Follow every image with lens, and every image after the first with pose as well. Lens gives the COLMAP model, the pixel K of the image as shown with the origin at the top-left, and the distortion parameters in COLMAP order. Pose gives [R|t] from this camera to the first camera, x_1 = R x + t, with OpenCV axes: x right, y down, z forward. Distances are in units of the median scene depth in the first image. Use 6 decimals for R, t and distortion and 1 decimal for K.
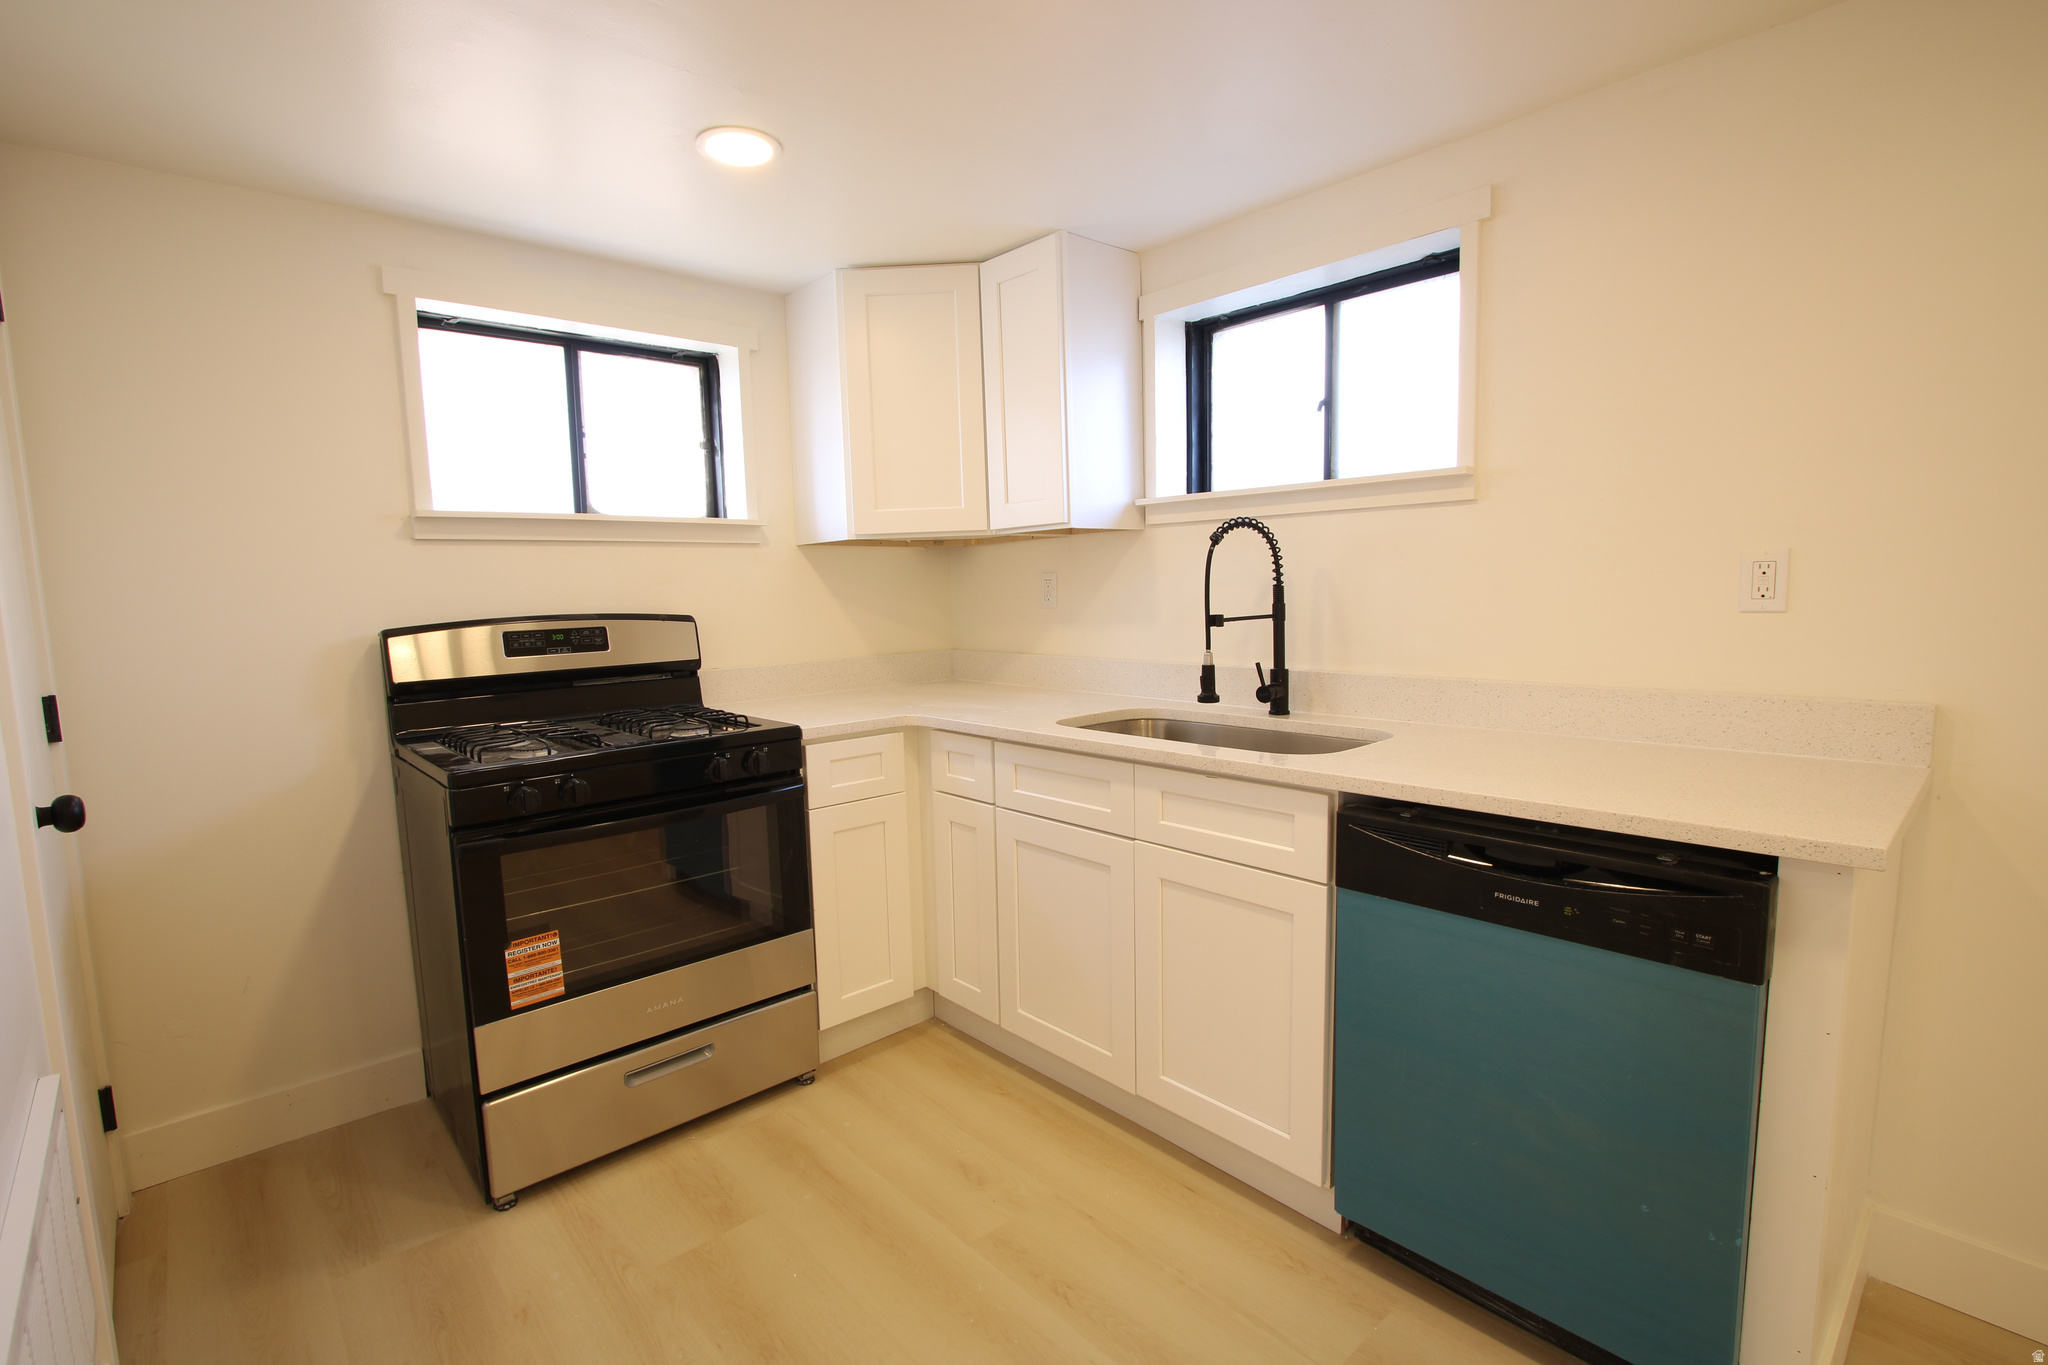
lens RADIAL K [[936.7, 0, 1024.0], [0, 936.7, 682.5], [0, 0, 1]] dist [0.000746, 0.000187]
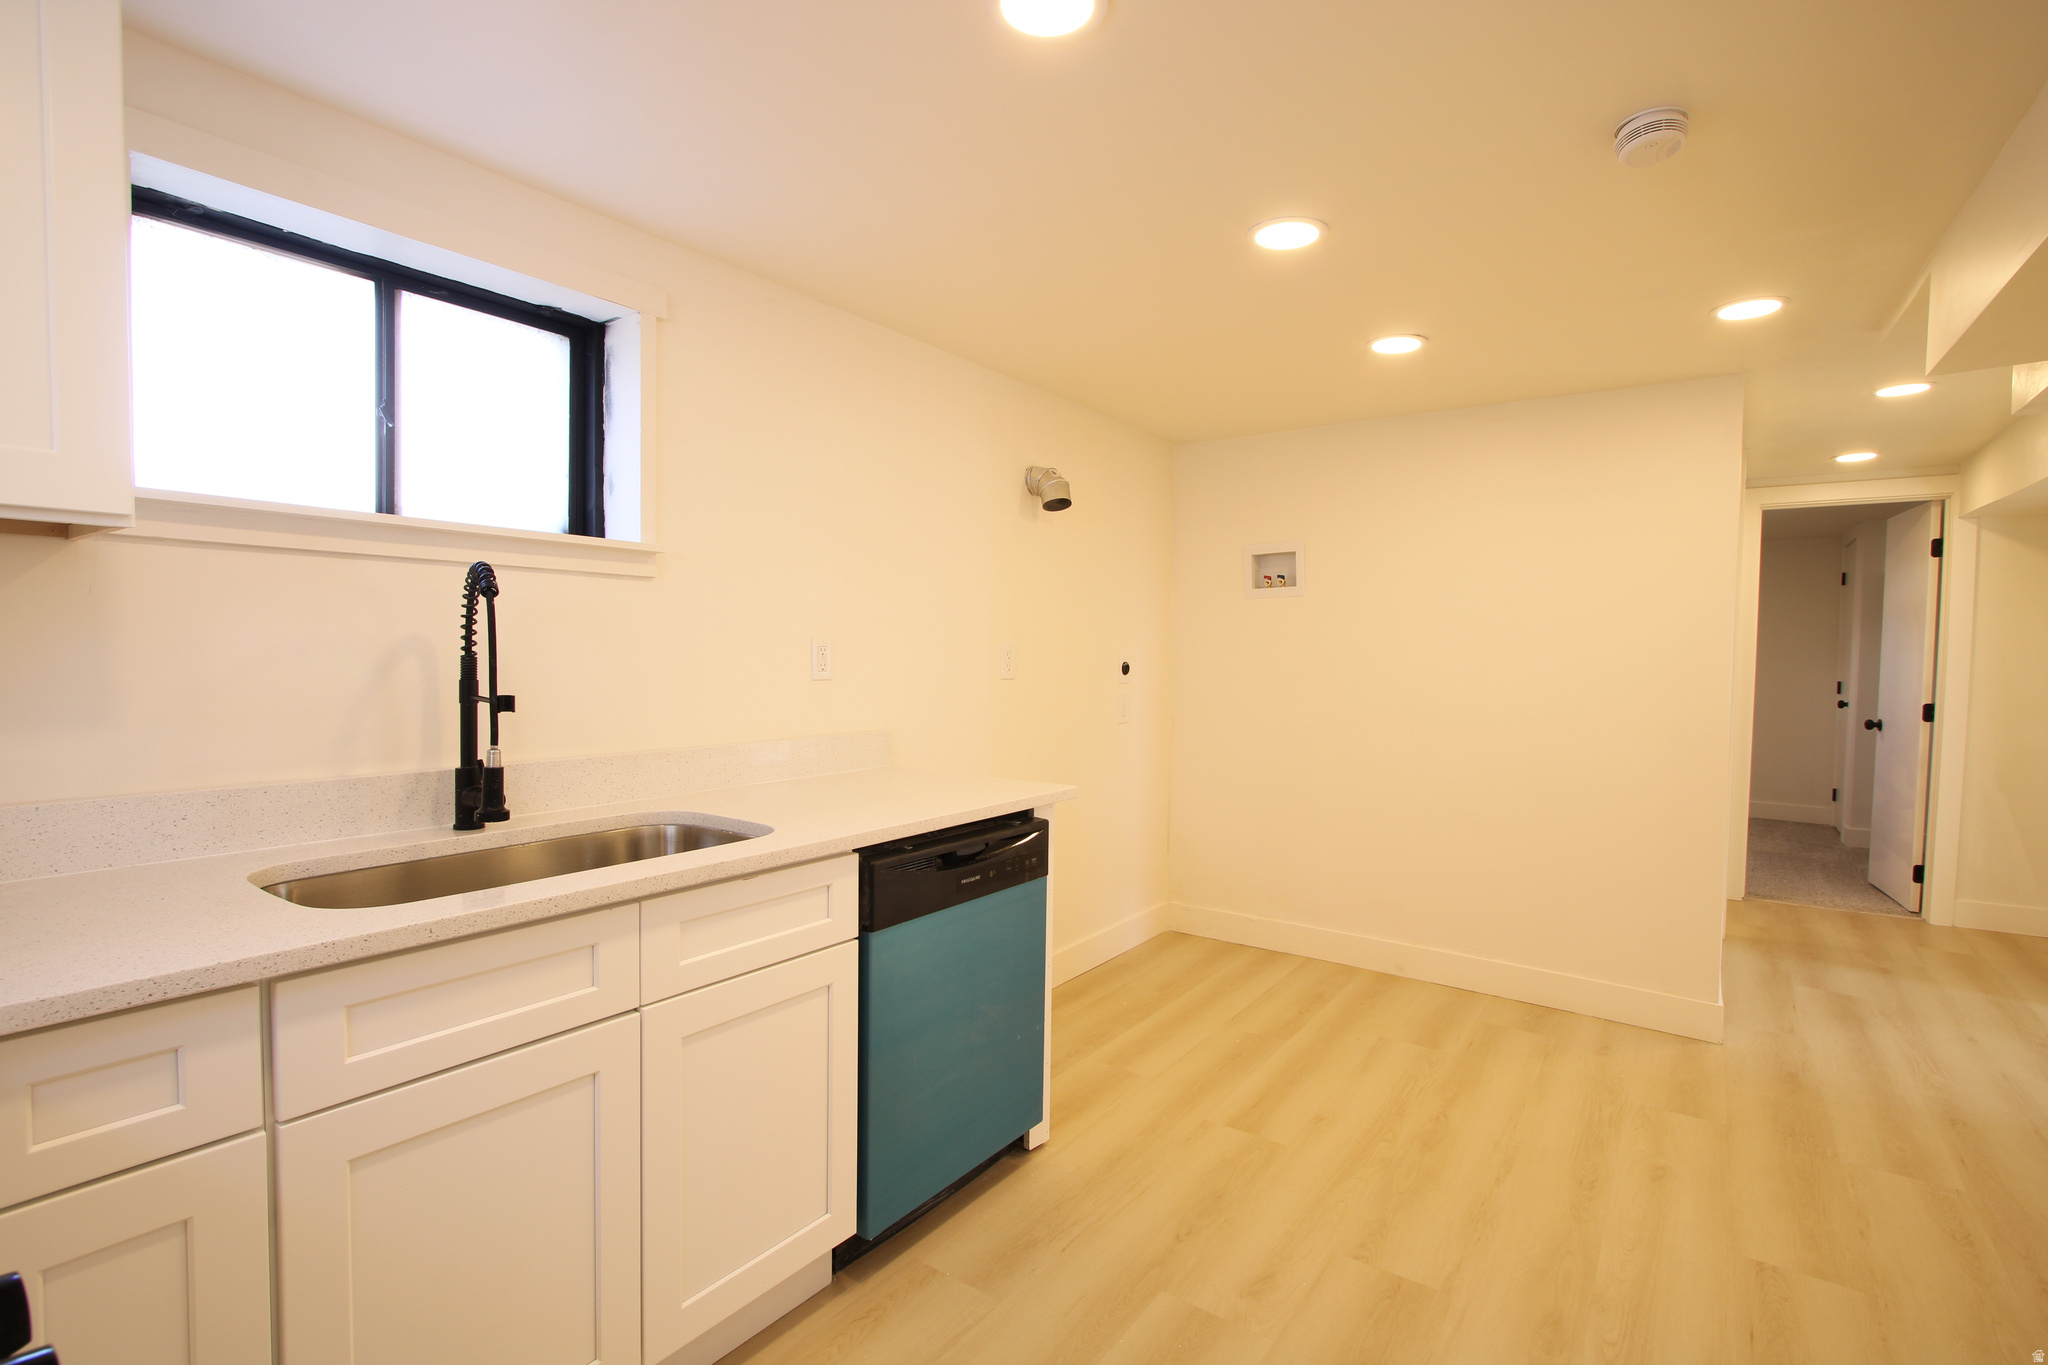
lens RADIAL K [[936.7, 0, 1024.0], [0, 936.7, 682.5], [0, 0, 1]] dist [0.000746, 0.000187]
pose [[-0.184337, -0.012843, 0.982779, -0.617695], [0.090940, 0.995402, 0.030065, -0.072591], [-0.978647, 0.094916, -0.182322, 0.794946]]
